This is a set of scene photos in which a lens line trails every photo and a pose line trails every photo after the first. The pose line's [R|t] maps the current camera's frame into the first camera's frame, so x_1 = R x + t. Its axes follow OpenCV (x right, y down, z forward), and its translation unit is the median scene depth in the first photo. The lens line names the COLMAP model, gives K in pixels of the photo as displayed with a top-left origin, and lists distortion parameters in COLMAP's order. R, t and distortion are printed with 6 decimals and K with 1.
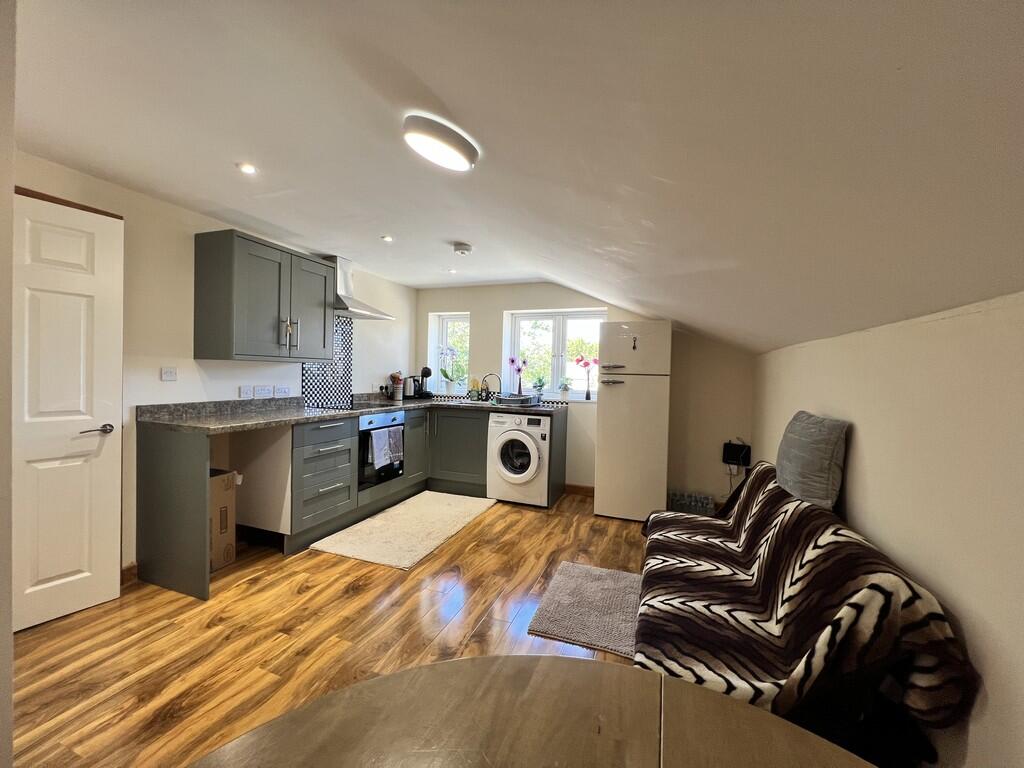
lens RADIAL K [[404.7, 0, 512.0], [0, 404.7, 384.0], [0, 0, 1]] dist [0.000512, 0.000009]
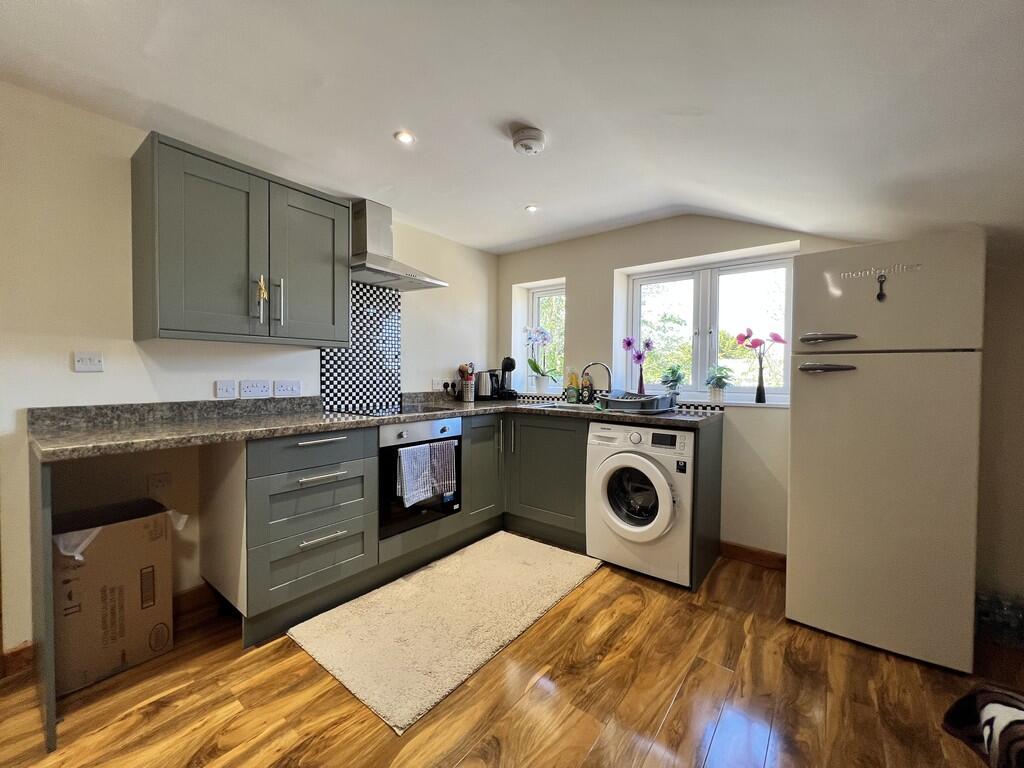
lens RADIAL K [[404.7, 0, 512.0], [0, 404.7, 384.0], [0, 0, 1]] dist [0.000512, 0.000009]
pose [[0.952616, -0.008698, -0.304050, 0.024604], [0.007346, 0.999957, -0.005589, 0.014574], [0.304086, 0.003091, 0.952640, 0.383016]]
